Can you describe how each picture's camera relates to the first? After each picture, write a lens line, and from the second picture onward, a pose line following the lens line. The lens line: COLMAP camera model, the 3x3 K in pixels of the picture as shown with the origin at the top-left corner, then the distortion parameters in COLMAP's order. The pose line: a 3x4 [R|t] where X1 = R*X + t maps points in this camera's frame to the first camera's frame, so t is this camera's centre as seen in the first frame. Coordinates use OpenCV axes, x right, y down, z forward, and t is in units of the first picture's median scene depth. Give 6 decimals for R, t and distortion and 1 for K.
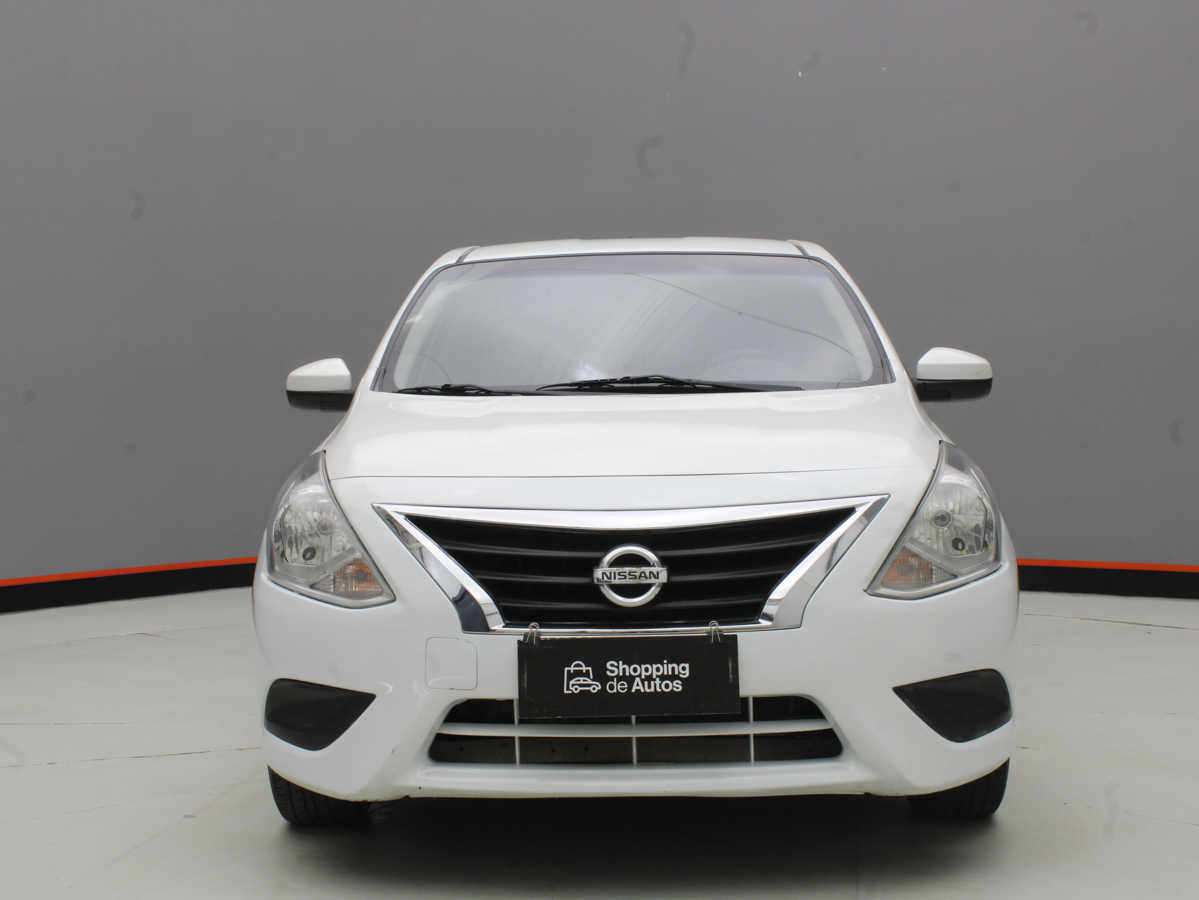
lens RADIAL K [[1703.7, 0, 591.1], [0, 1703.7, 453.2], [0, 0, 1]] dist [0.017619, 0.000000]
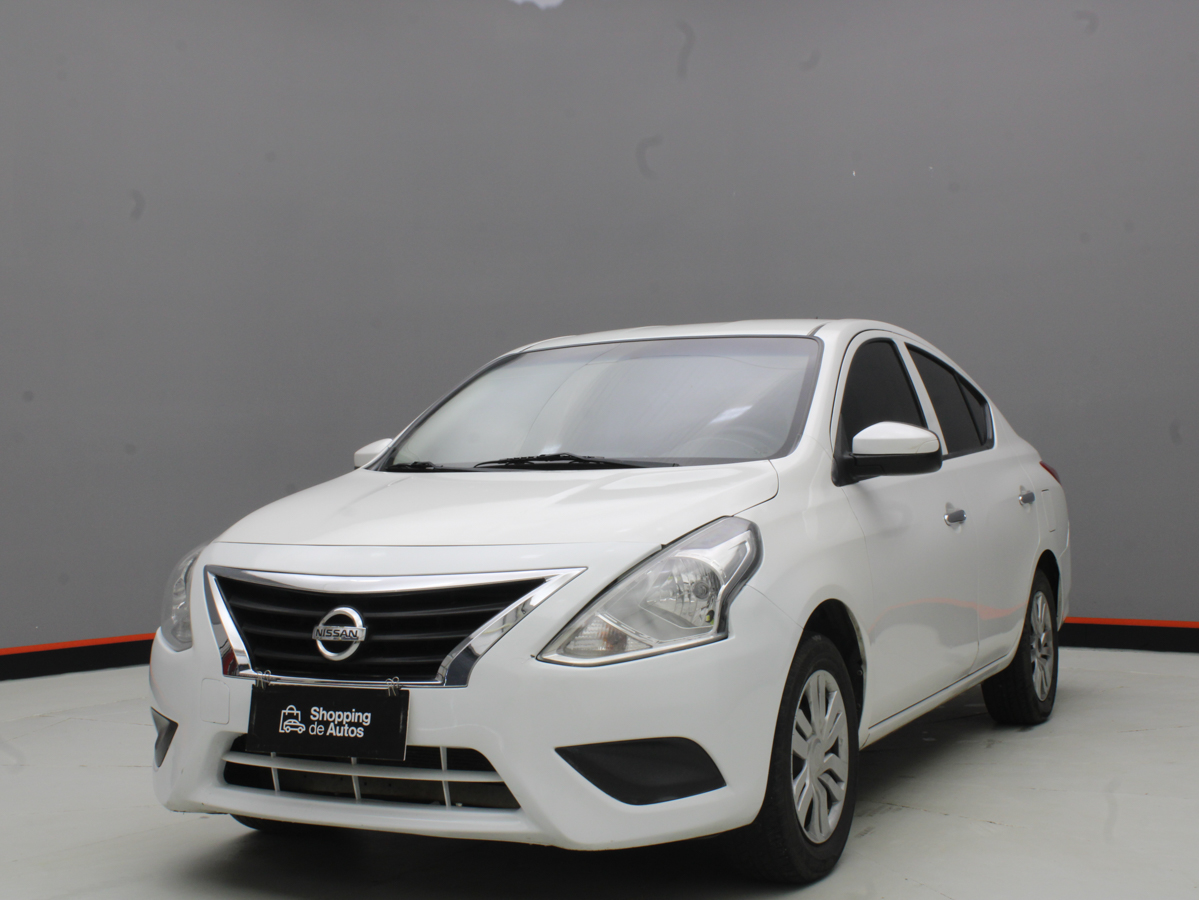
lens RADIAL K [[1599.7, 0, 593.3], [0, 1599.7, 444.0], [0, 0, 1]] dist [-0.080995, 0.000000]
pose [[0.911363, -0.010110, -0.411479, 0.609886], [-0.007635, 0.999111, -0.041458, -0.011648], [0.411532, 0.040925, 0.910476, 0.090947]]
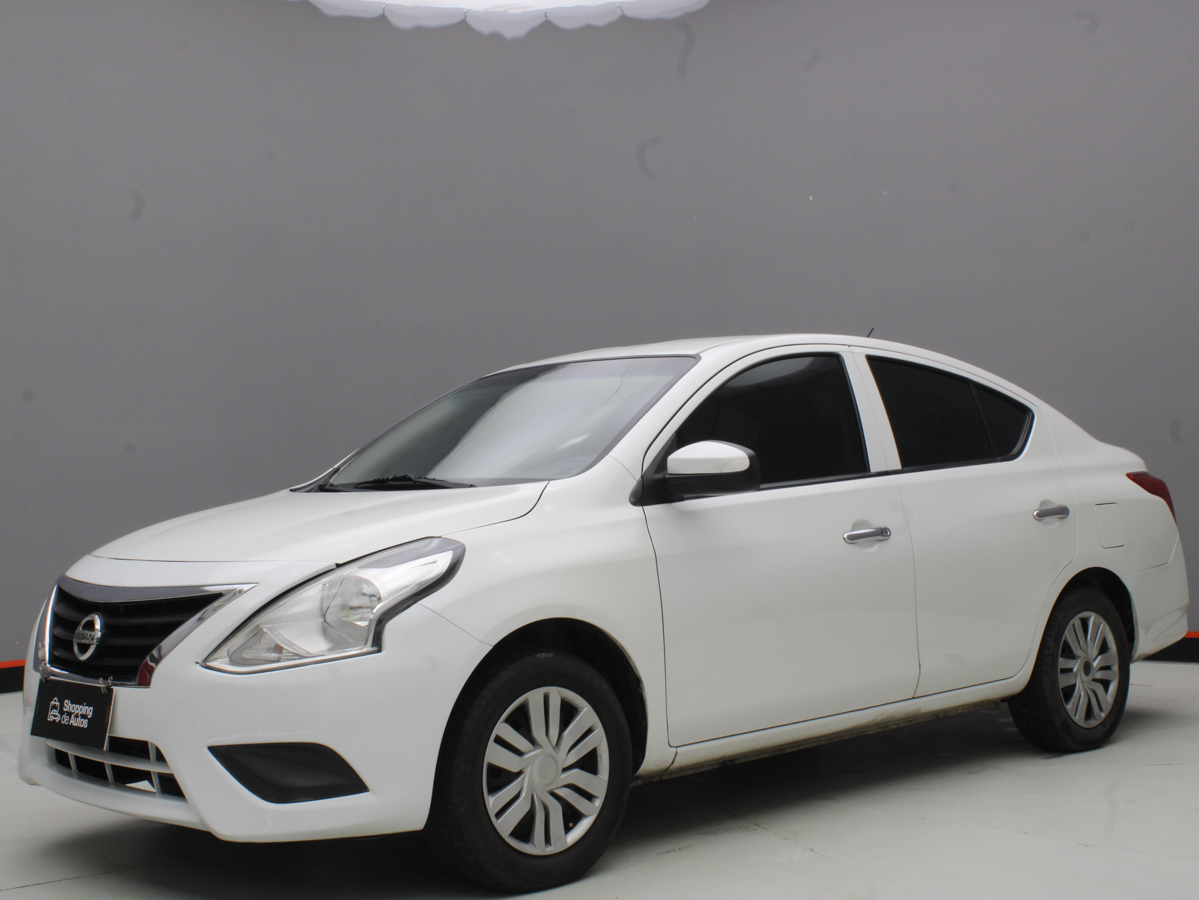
lens RADIAL K [[1535.4, 0, 587.1], [0, 1535.4, 446.5], [0, 0, 1]] dist [-0.079096, 0.000000]
pose [[0.720912, -0.022998, -0.692645, 1.098675], [-0.007668, 0.999123, -0.041155, -0.028858], [0.692984, 0.034980, 0.720104, 0.411957]]
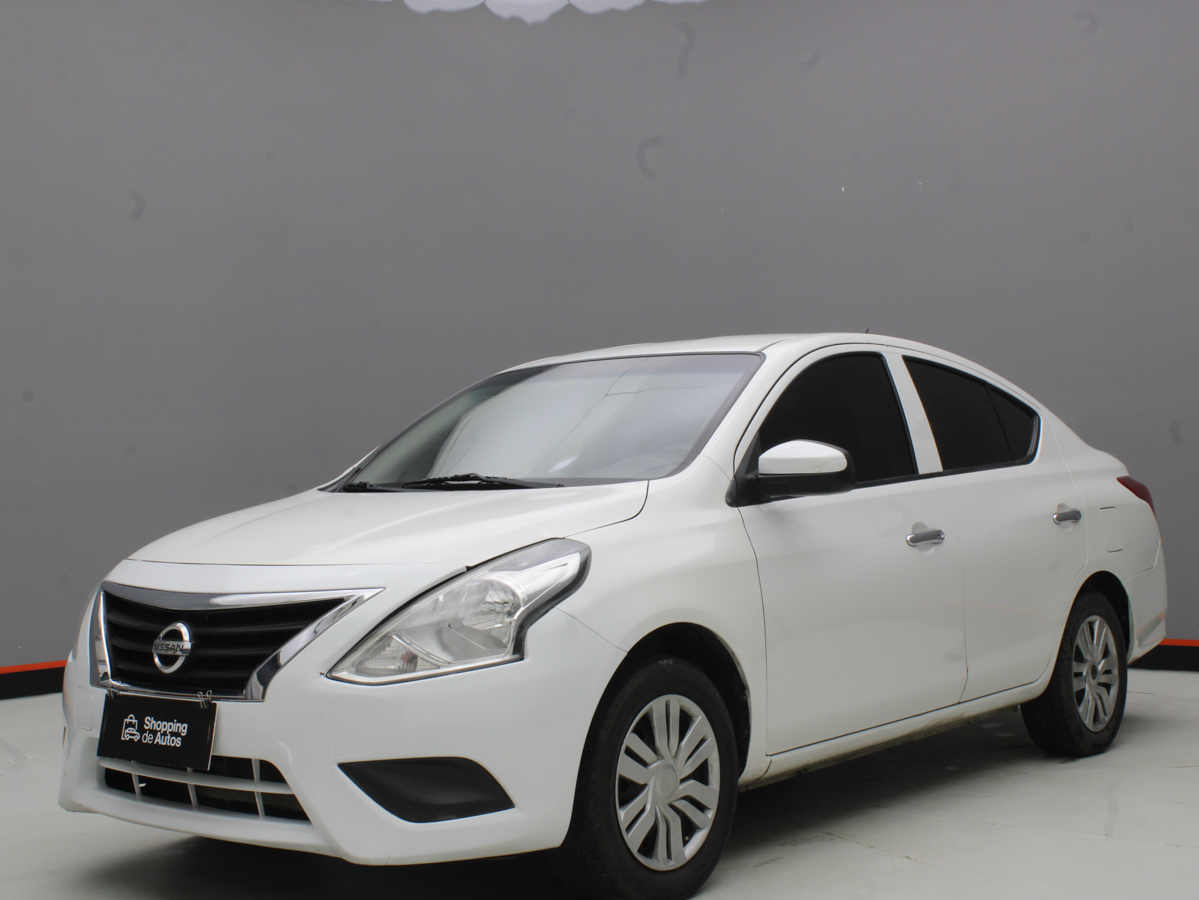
lens RADIAL K [[1599.7, 0, 589.9], [0, 1599.7, 445.2], [0, 0, 1]] dist [-0.080995, 0.000000]
pose [[0.807295, -0.019690, -0.589820, 0.912422], [-0.009602, 0.998873, -0.046488, -0.021160], [0.590071, 0.043193, 0.806195, 0.259602]]
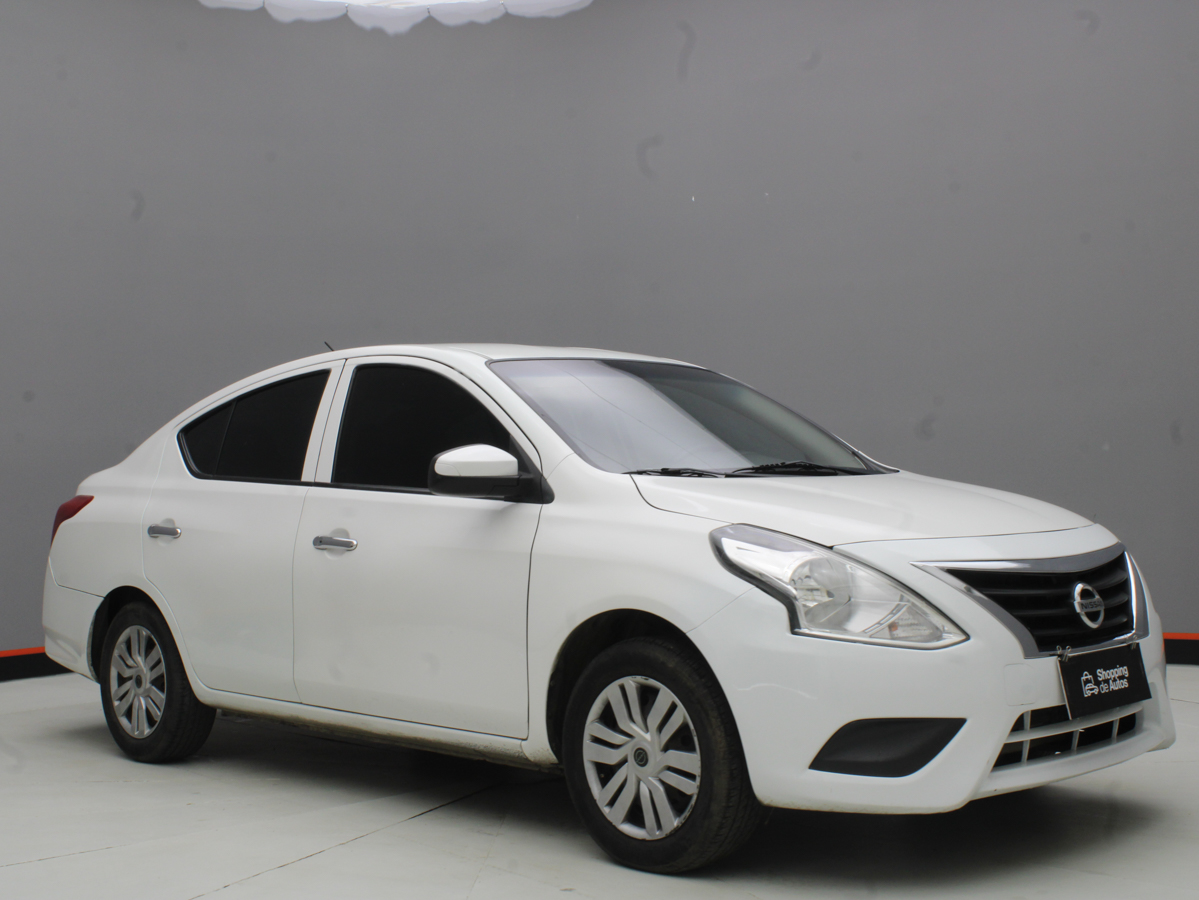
lens RADIAL K [[1535.4, 0, 599.4], [0, 1535.4, 450.6], [0, 0, 1]] dist [-0.079096, 0.000000]
pose [[0.702404, 0.019637, 0.711507, -1.078915], [0.033882, 0.997564, -0.060980, 0.010645], [-0.710971, 0.066940, 0.700028, 0.424666]]
